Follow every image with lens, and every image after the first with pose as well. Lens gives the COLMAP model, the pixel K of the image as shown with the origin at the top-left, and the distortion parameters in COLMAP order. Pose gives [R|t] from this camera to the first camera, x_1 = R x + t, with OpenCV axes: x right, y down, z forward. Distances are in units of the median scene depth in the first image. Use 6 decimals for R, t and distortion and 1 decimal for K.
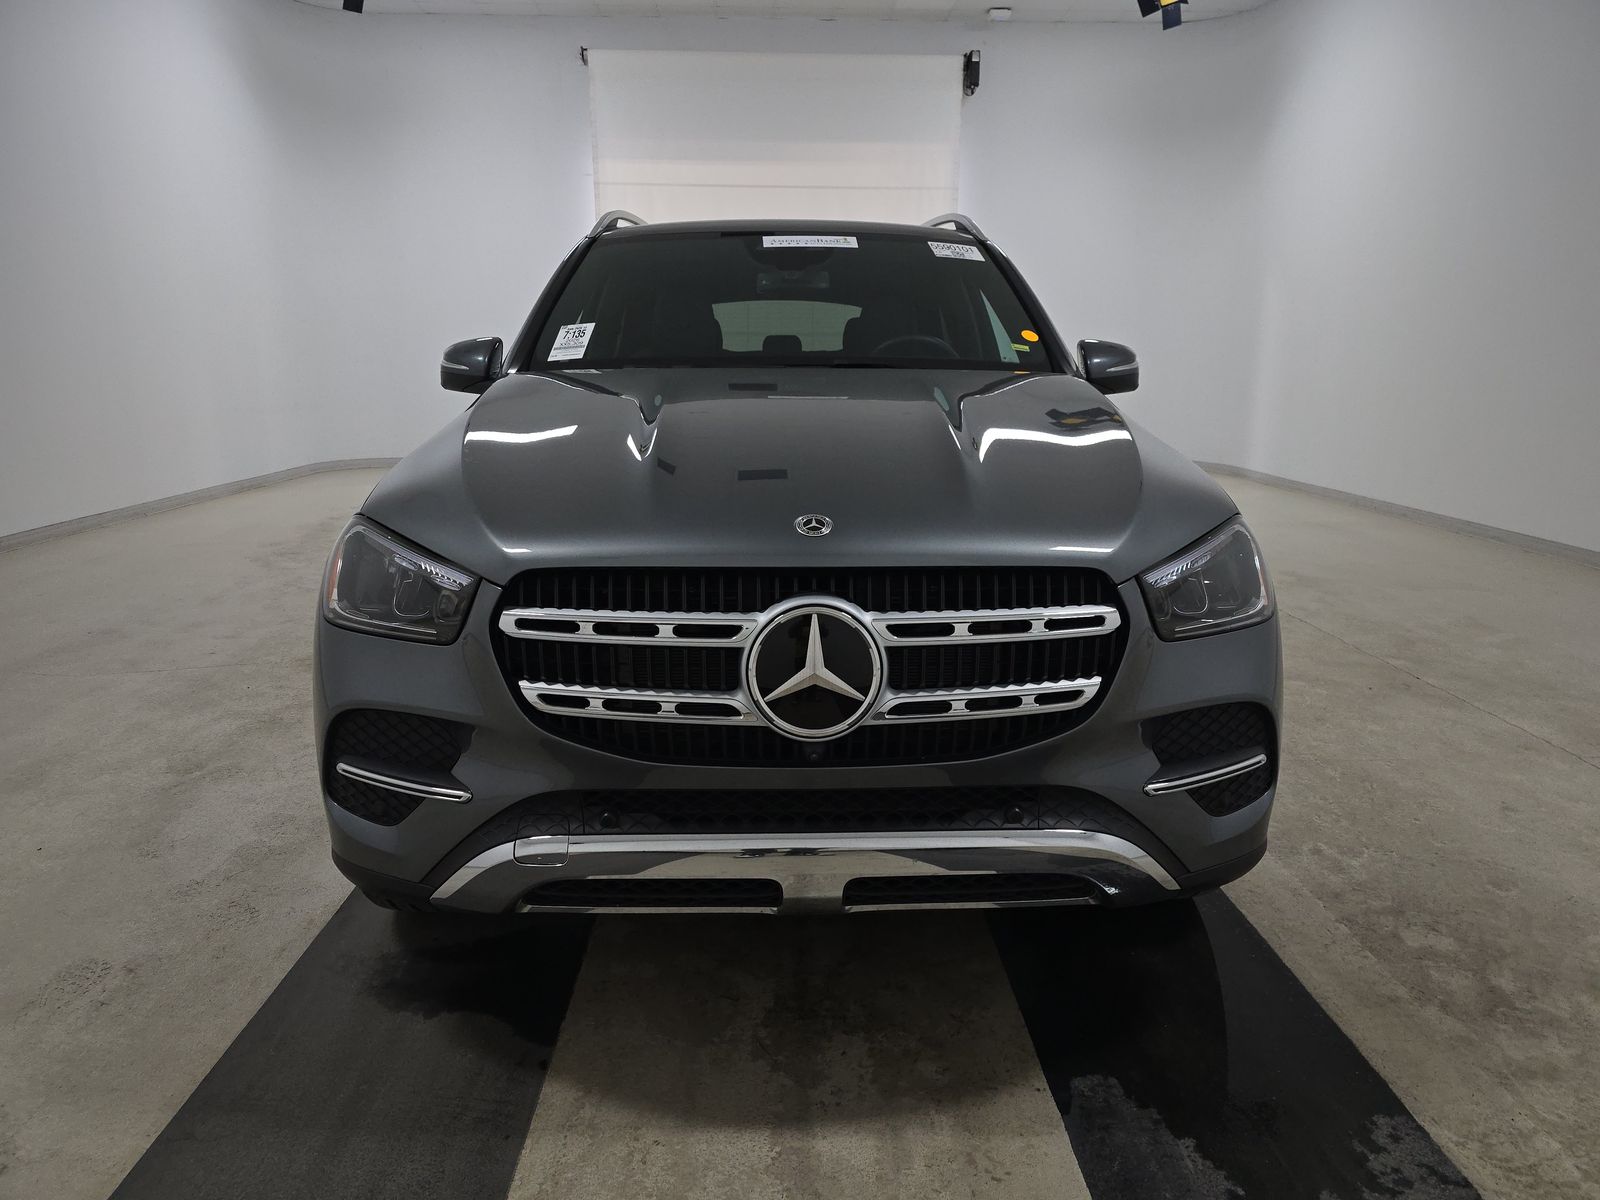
lens RADIAL K [[1070.6, 0, 805.4], [0, 1070.6, 600.5], [0, 0, 1]] dist [0.043899, -0.036412]
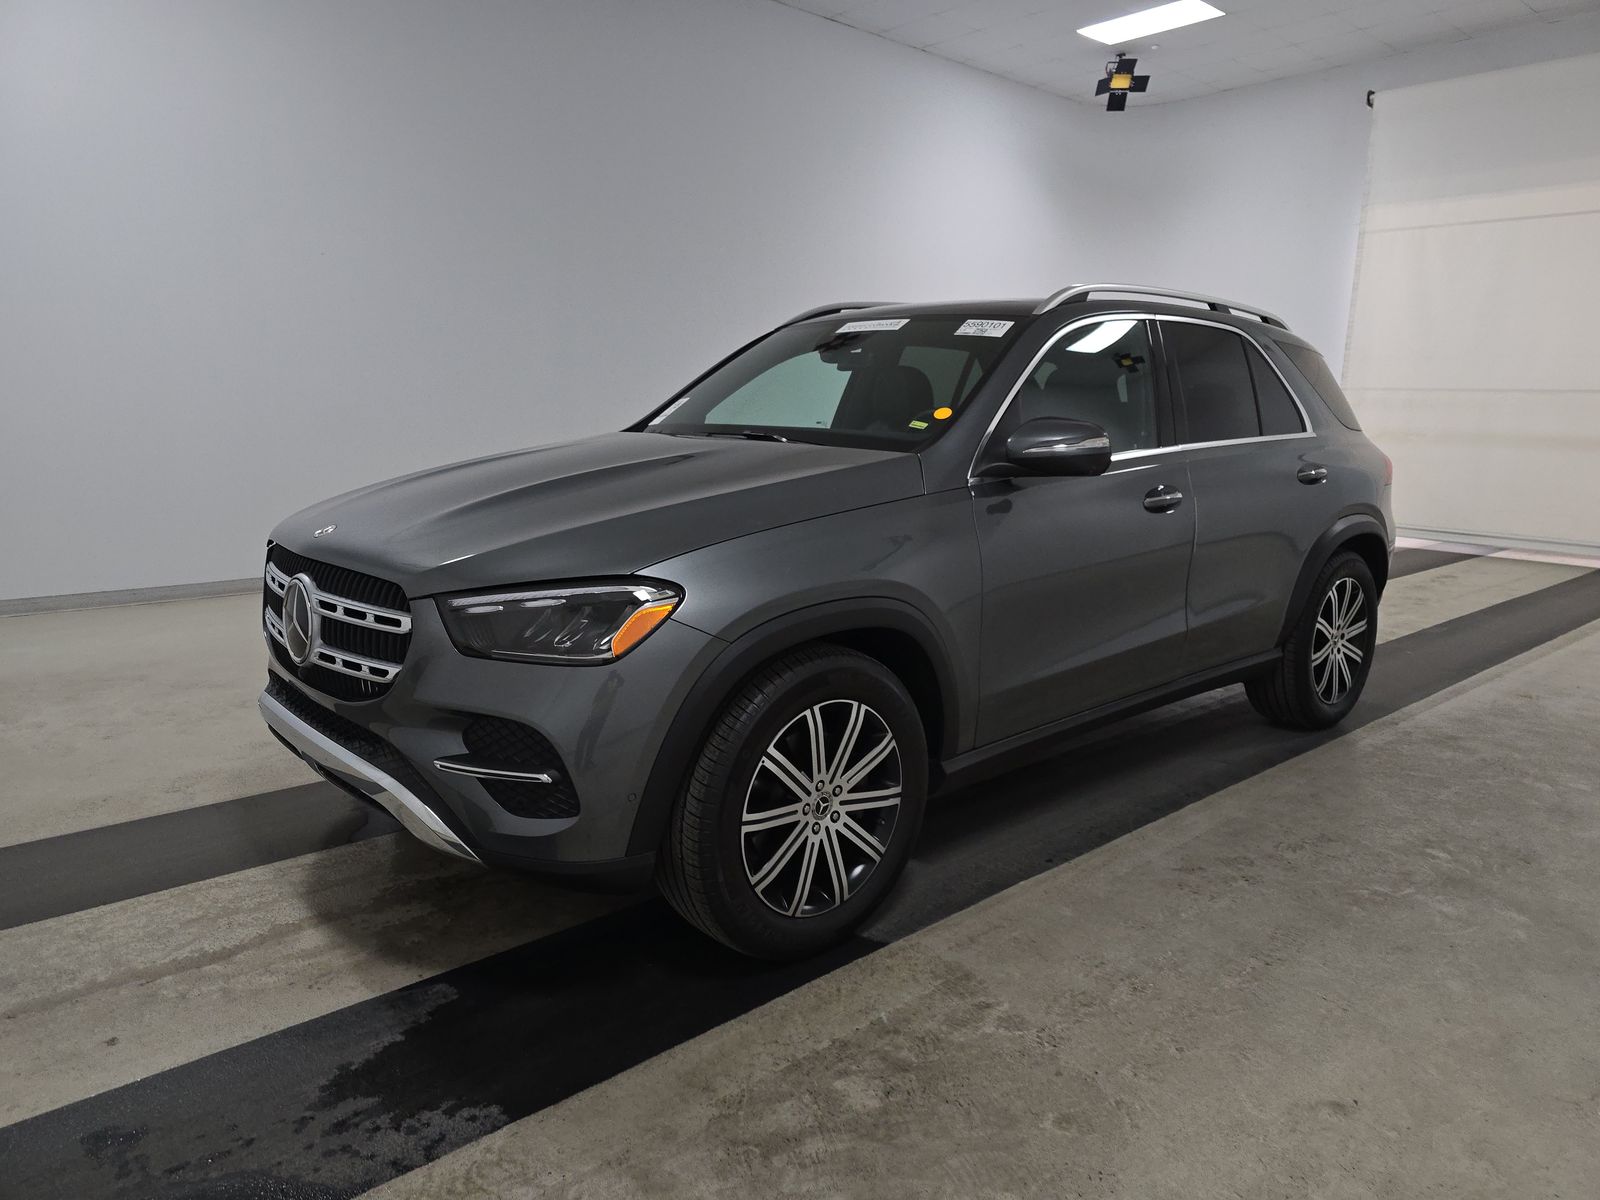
lens RADIAL K [[1070.6, 0, 805.4], [0, 1070.6, 600.5], [0, 0, 1]] dist [0.043899, -0.036412]
pose [[0.645635, 0.149916, -0.748786, 1.443444], [-0.185527, 0.981956, 0.036630, -0.138583], [0.740766, 0.115271, 0.661799, 0.413205]]
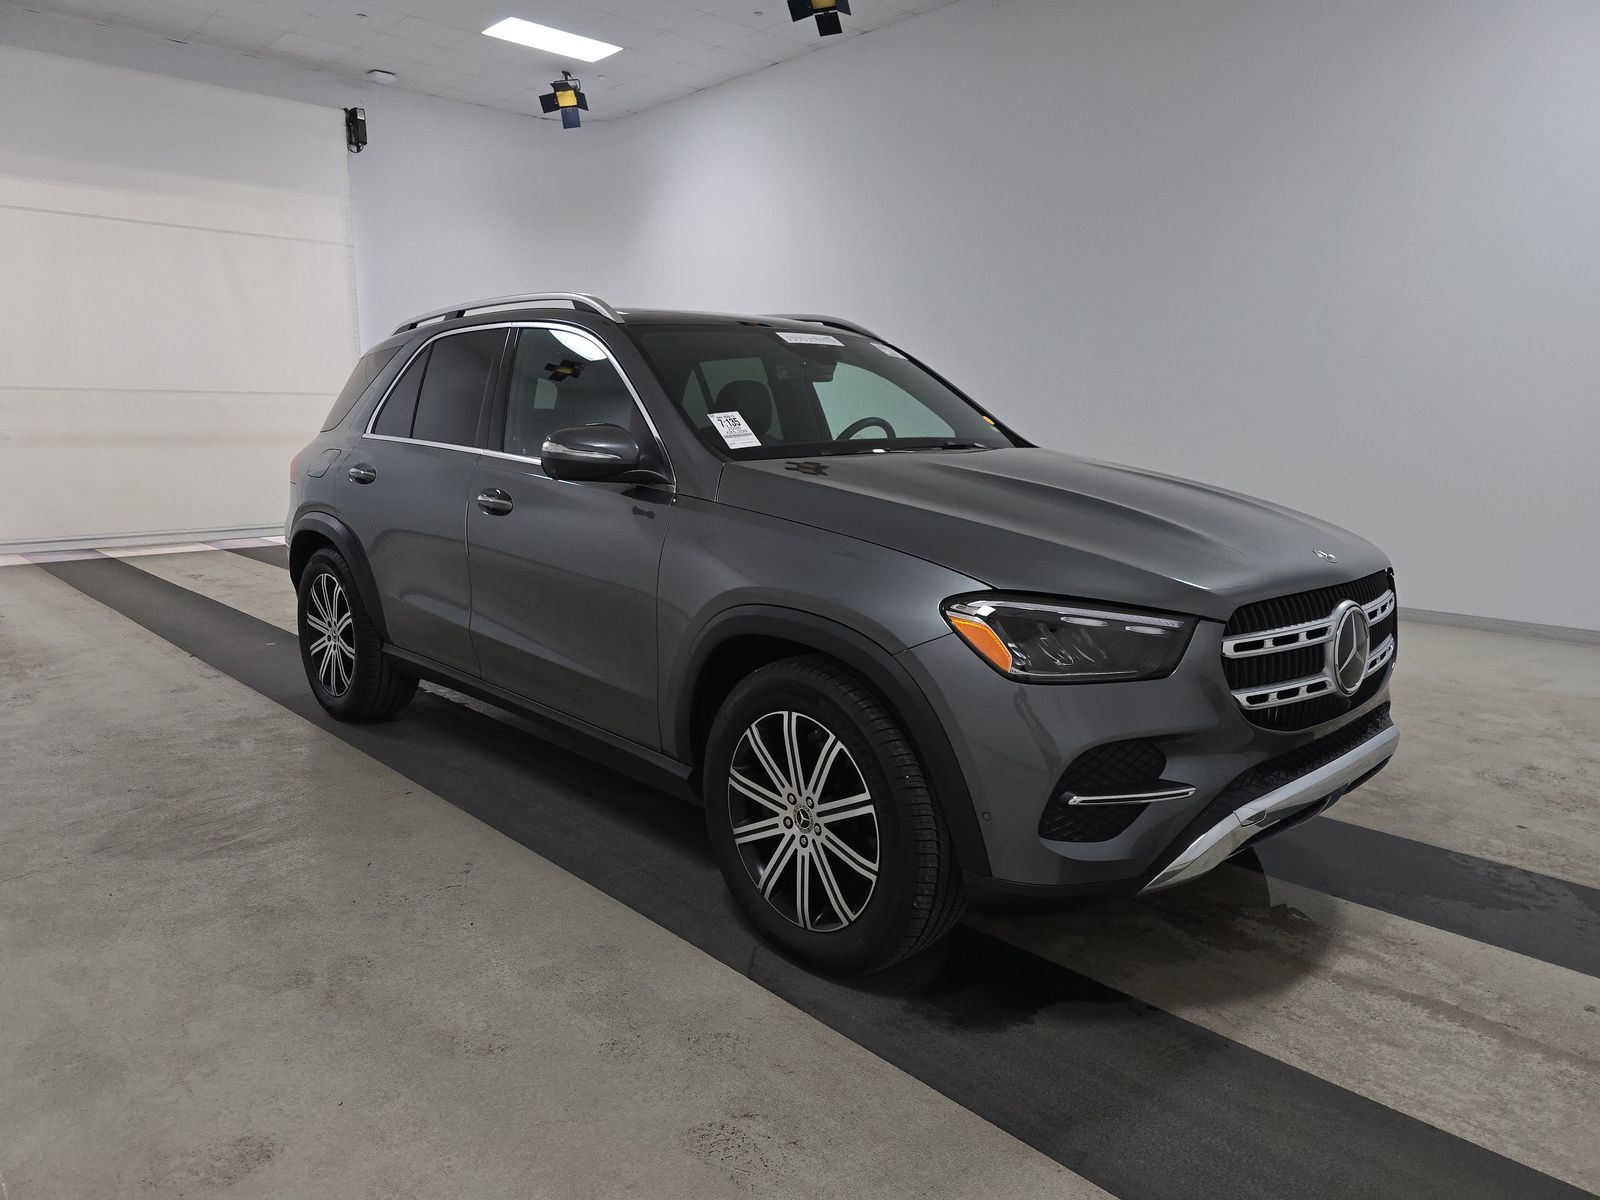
lens RADIAL K [[1070.6, 0, 805.4], [0, 1070.6, 600.5], [0, 0, 1]] dist [0.043899, -0.036412]
pose [[0.748463, -0.115239, 0.653087, -1.347993], [0.147395, 0.989062, 0.005602, -0.108993], [-0.646589, 0.092069, 0.757262, 0.272402]]
